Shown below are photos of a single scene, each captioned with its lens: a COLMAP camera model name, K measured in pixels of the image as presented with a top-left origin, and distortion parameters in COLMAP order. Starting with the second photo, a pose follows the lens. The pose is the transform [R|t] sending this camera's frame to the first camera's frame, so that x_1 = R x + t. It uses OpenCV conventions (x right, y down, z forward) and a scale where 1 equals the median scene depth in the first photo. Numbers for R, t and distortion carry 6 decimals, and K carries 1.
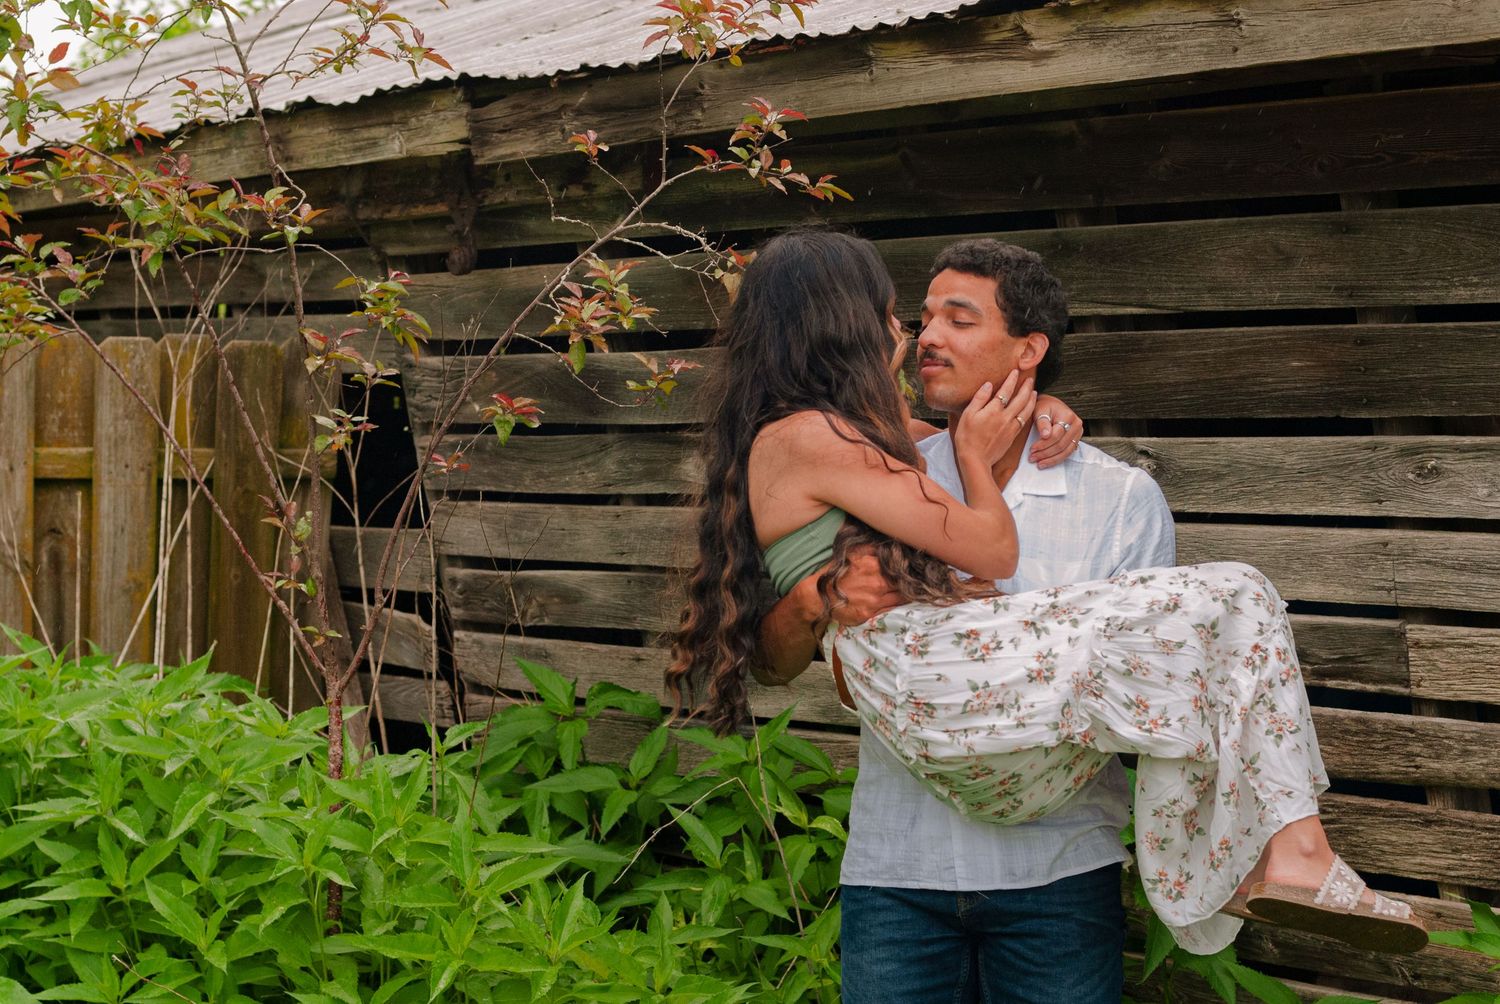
lens RADIAL K [[3338.9, 0, 761.0], [0, 3338.9, 500.9], [0, 0, 1]] dist [-0.048427, 0.000000]
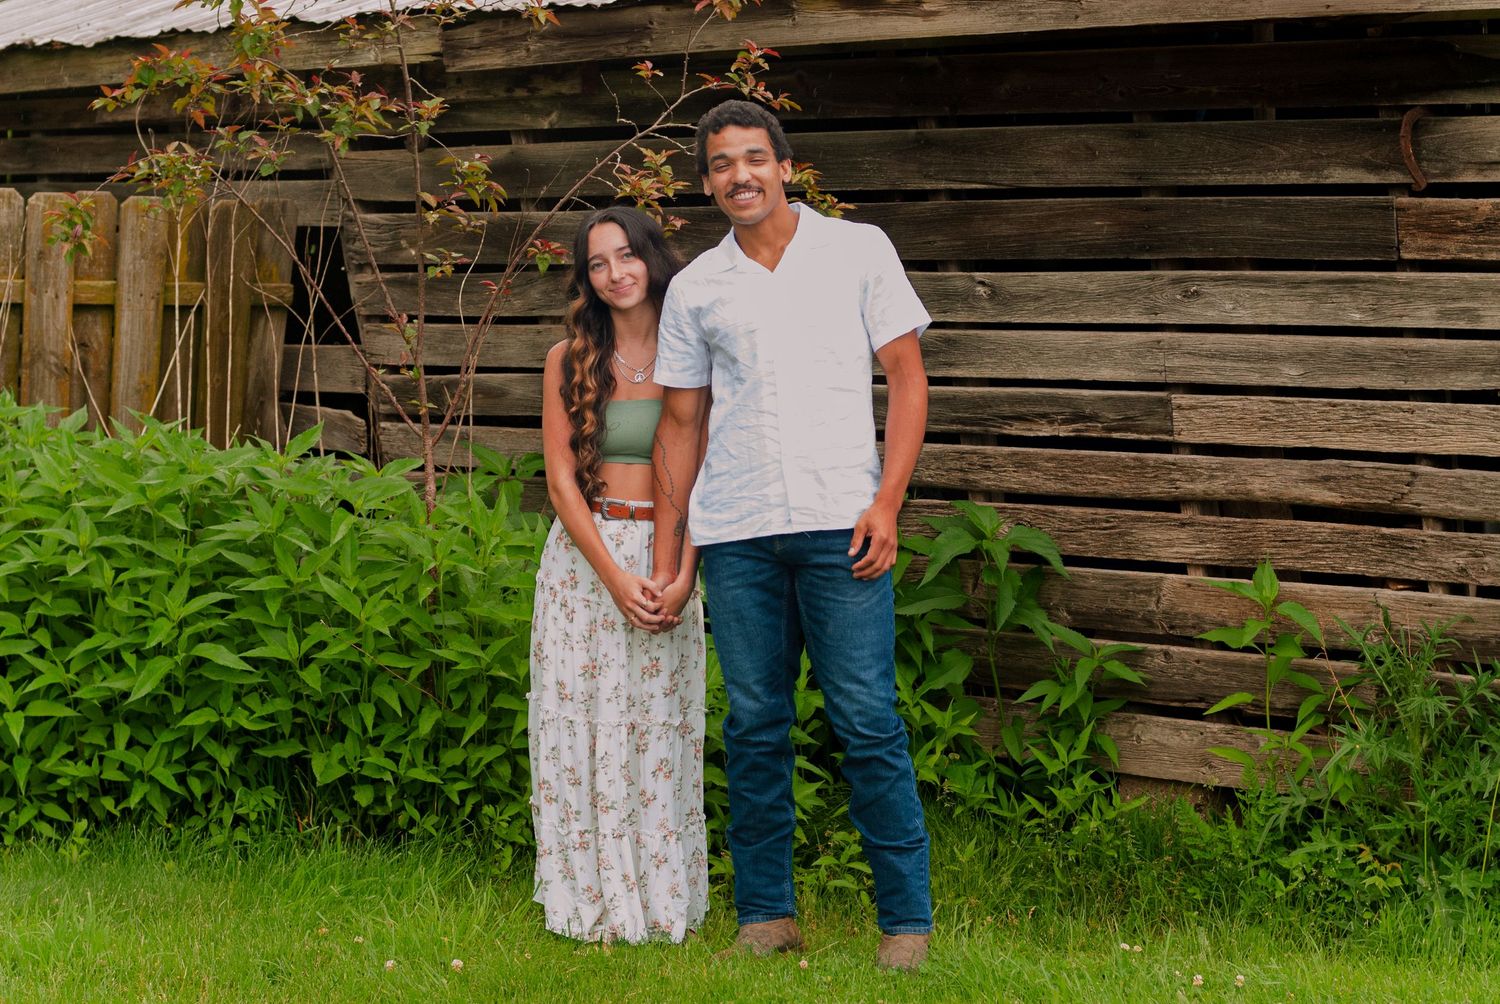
lens RADIAL K [[3338.9, 0, 741.4], [0, 3338.9, 500.0], [0, 0, 1]] dist [-0.048427, 0.000000]
pose [[0.983342, -0.006651, 0.181642, -0.272039], [-0.000726, 0.999179, 0.040518, 0.023000], [-0.181762, -0.039975, 0.982530, -0.458277]]
